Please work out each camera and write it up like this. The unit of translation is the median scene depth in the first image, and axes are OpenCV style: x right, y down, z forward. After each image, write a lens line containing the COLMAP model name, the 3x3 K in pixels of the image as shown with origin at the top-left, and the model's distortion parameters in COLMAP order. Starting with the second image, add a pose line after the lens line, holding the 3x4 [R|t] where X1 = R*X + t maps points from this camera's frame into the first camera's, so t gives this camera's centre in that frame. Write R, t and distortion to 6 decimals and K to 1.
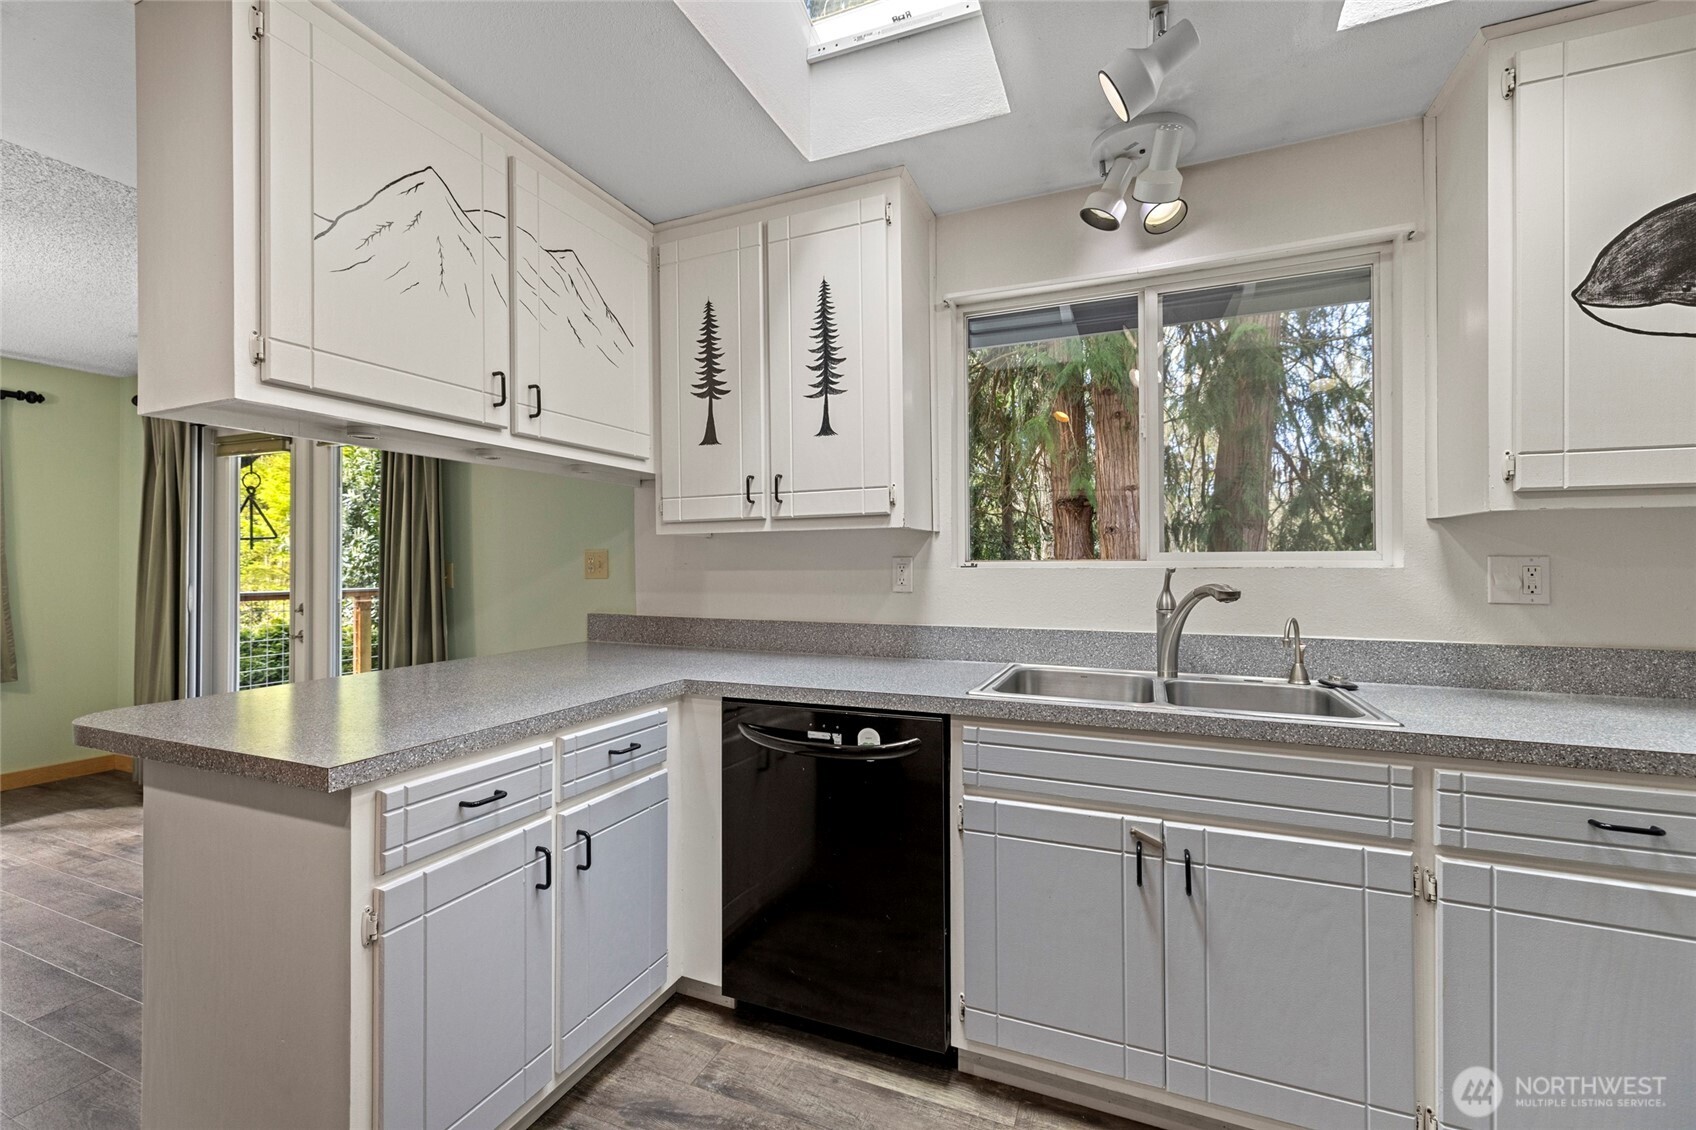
lens RADIAL K [[714.2, 0, 837.3], [0, 714.2, 557.0], [0, 0, 1]] dist [0.003463, -0.000754]
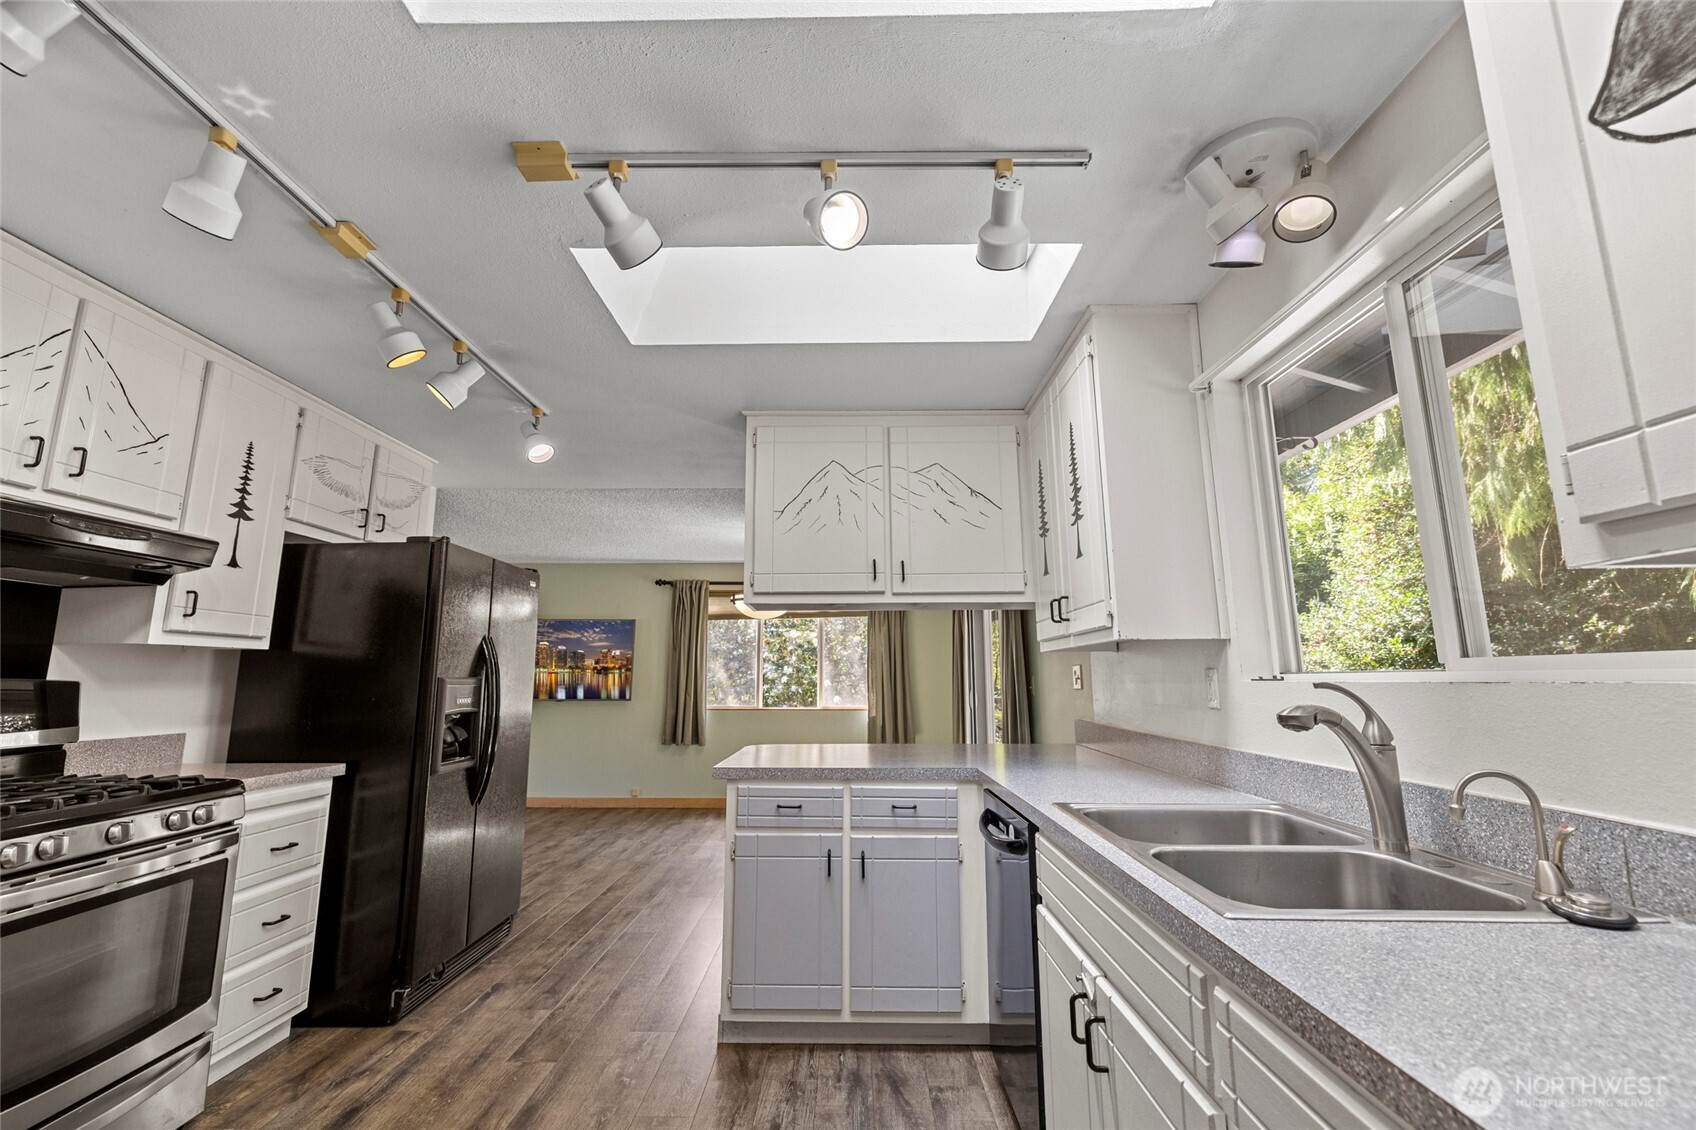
lens RADIAL K [[714.2, 0, 837.3], [0, 714.2, 557.0], [0, 0, 1]] dist [0.003463, -0.000754]
pose [[0.380629, -0.151153, -0.912291, 0.929661], [0.005806, 0.986922, -0.161095, 0.002646], [0.924710, 0.056021, 0.376529, 0.272045]]
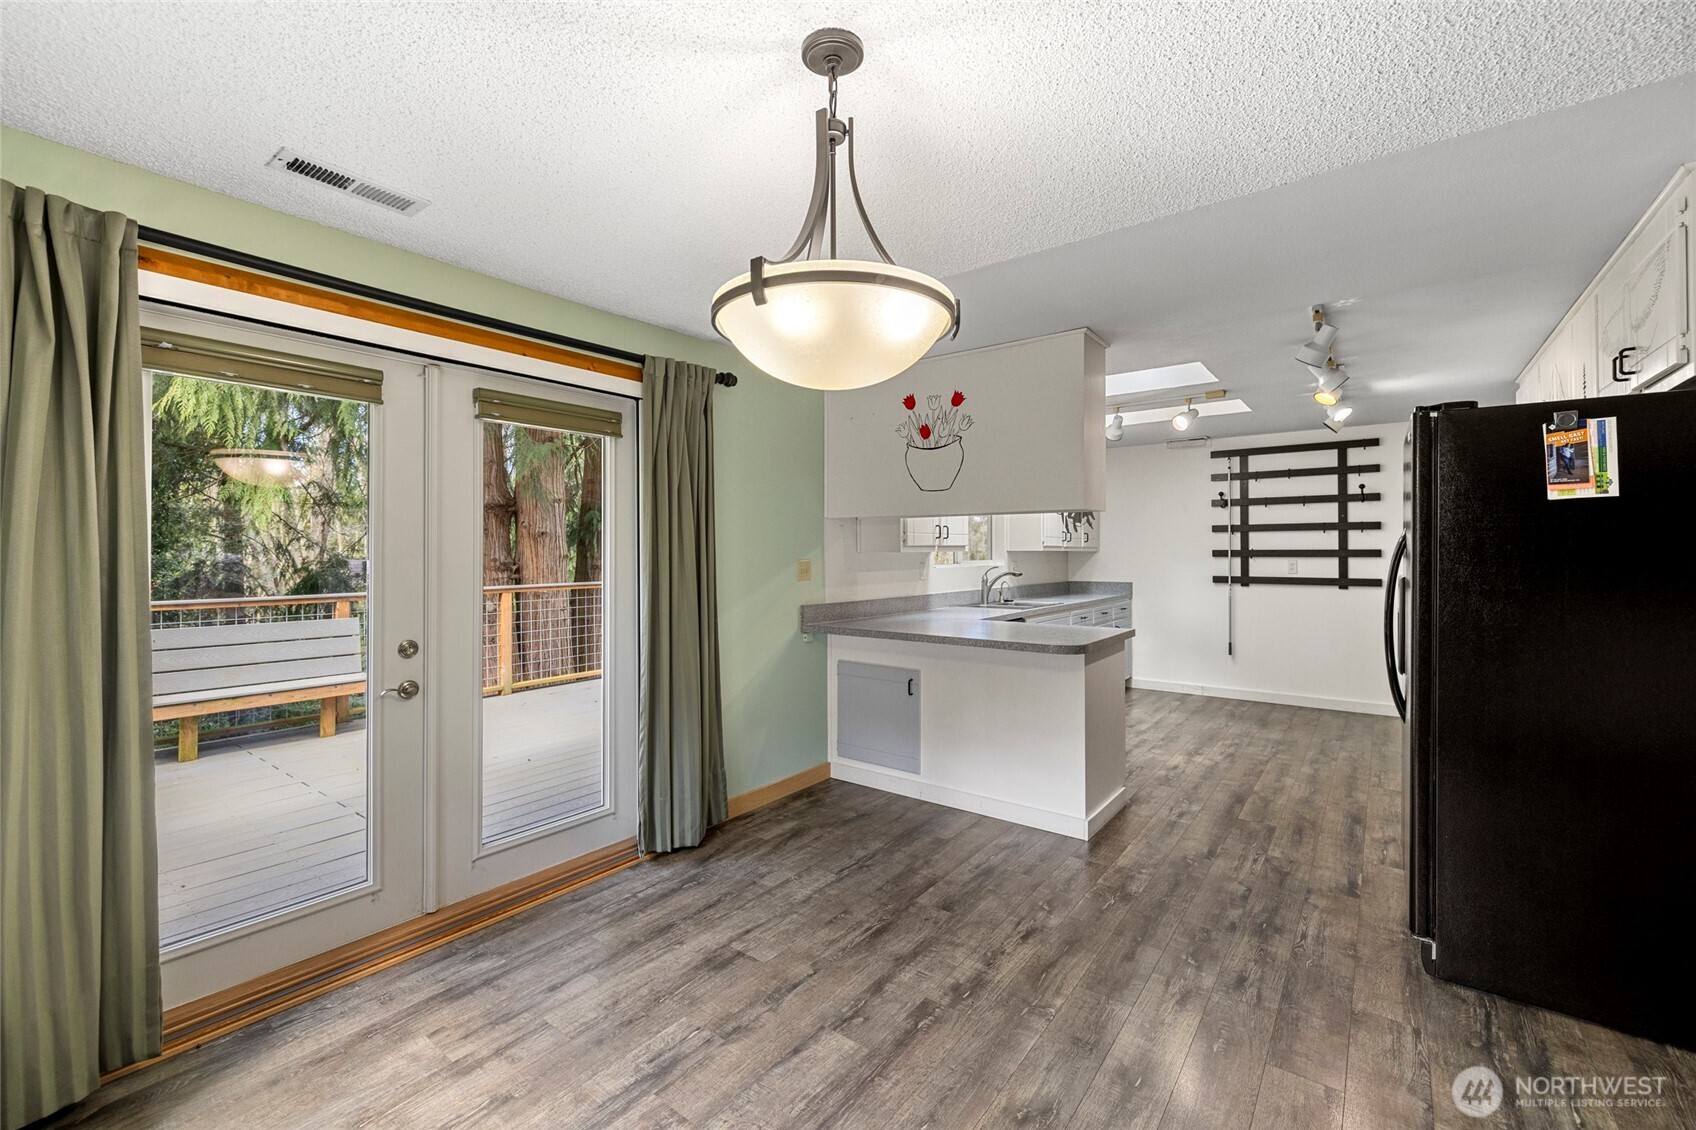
lens RADIAL K [[714.2, 0, 837.3], [0, 714.2, 557.0], [0, 0, 1]] dist [0.003463, -0.000754]
pose [[0.247777, -0.005422, 0.968802, -2.538275], [-0.004810, 0.999965, 0.006827, -0.040110], [-0.968805, -0.006352, 0.247742, 0.889018]]
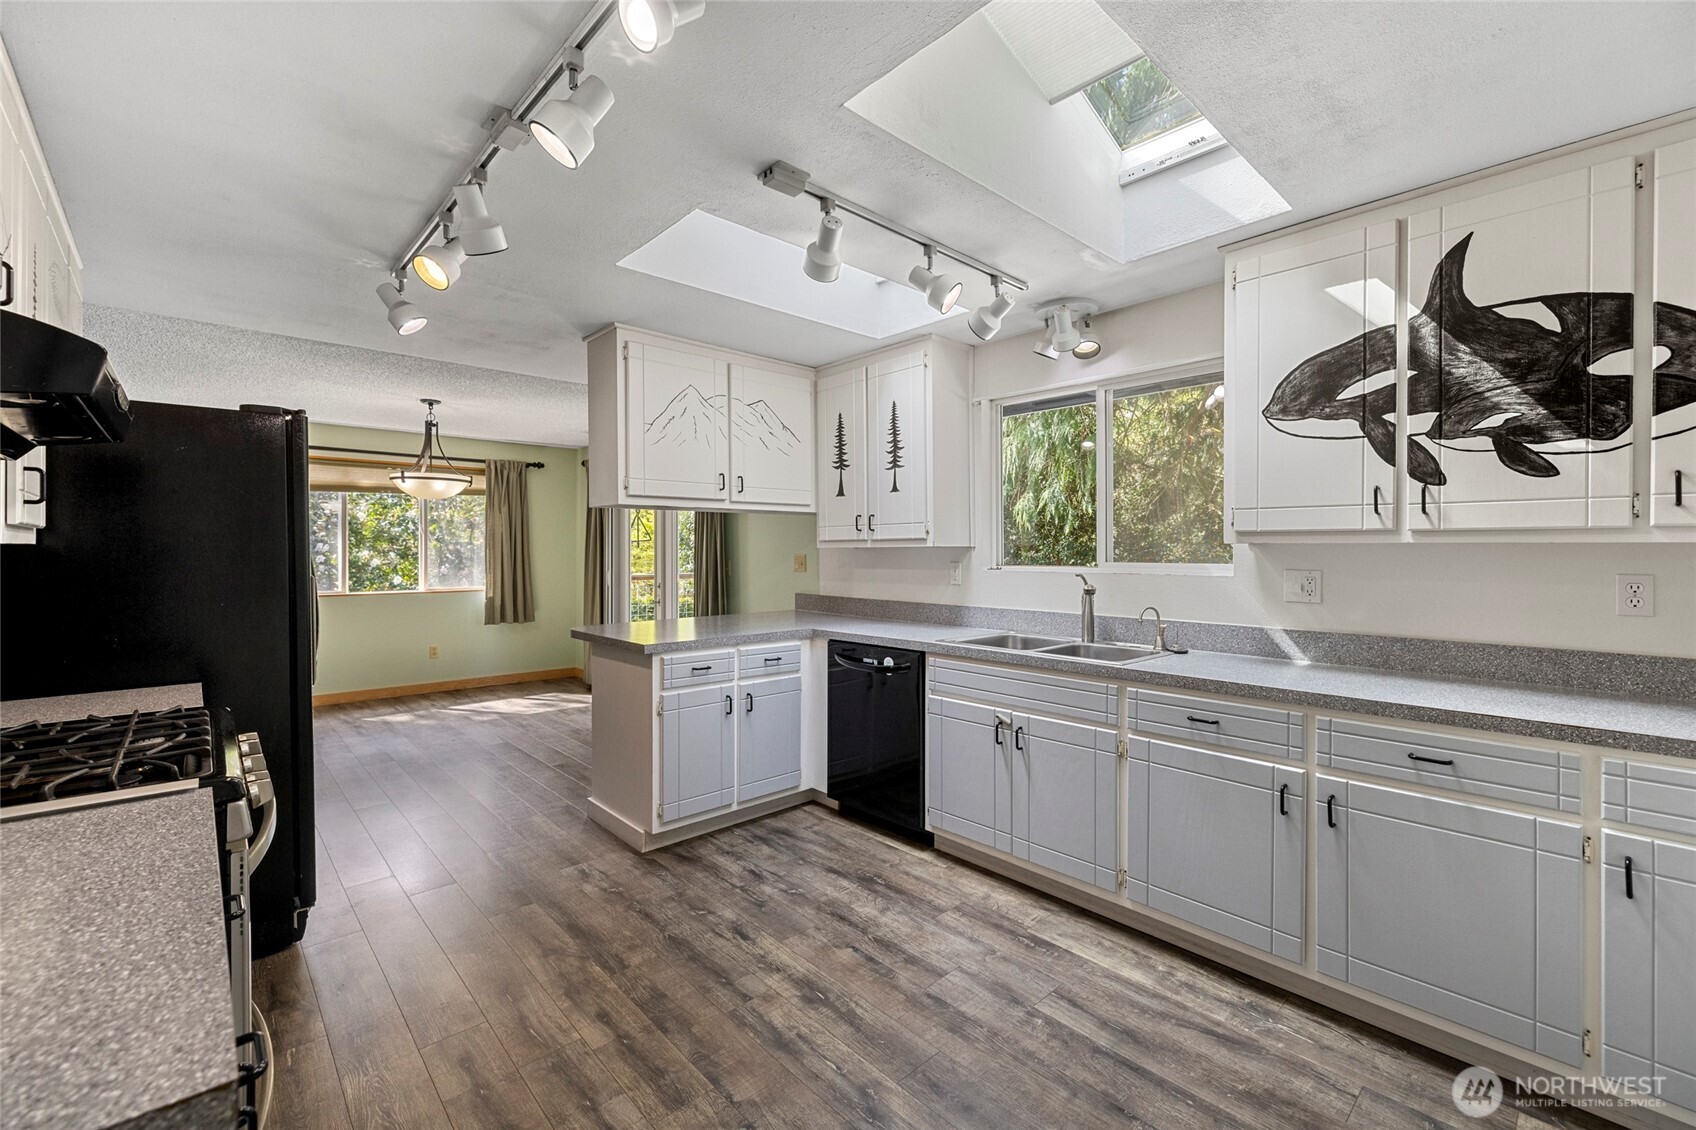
lens RADIAL K [[714.2, 0, 837.3], [0, 714.2, 557.0], [0, 0, 1]] dist [0.003463, -0.000754]
pose [[0.910139, 0.007076, -0.414244, 0.626828], [0.000455, 0.999836, 0.018079, -0.051101], [0.414304, -0.016643, 0.909987, -0.676635]]
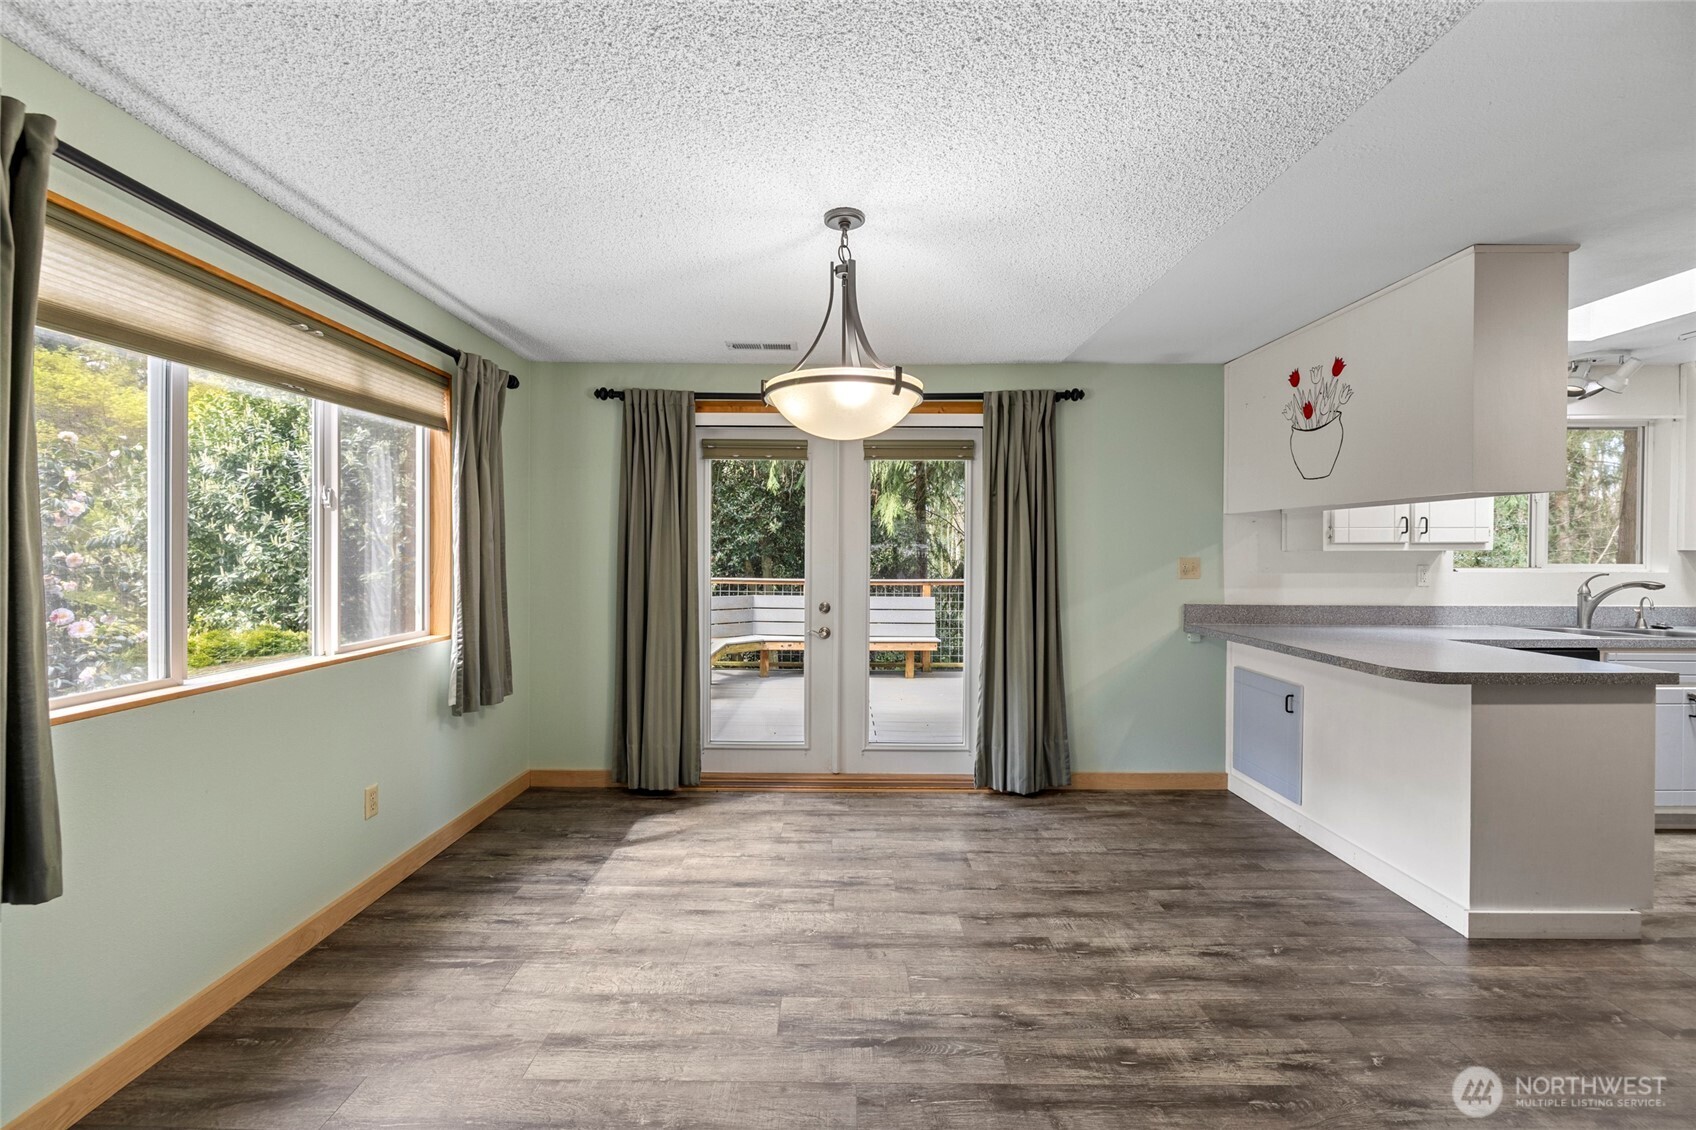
lens RADIAL K [[714.2, 0, 837.3], [0, 714.2, 557.0], [0, 0, 1]] dist [0.003463, -0.000754]
pose [[0.920373, 0.004673, 0.391013, -2.265191], [-0.009960, 0.999884, 0.011494, -0.031445], [-0.390914, -0.014473, 0.920314, -0.004642]]
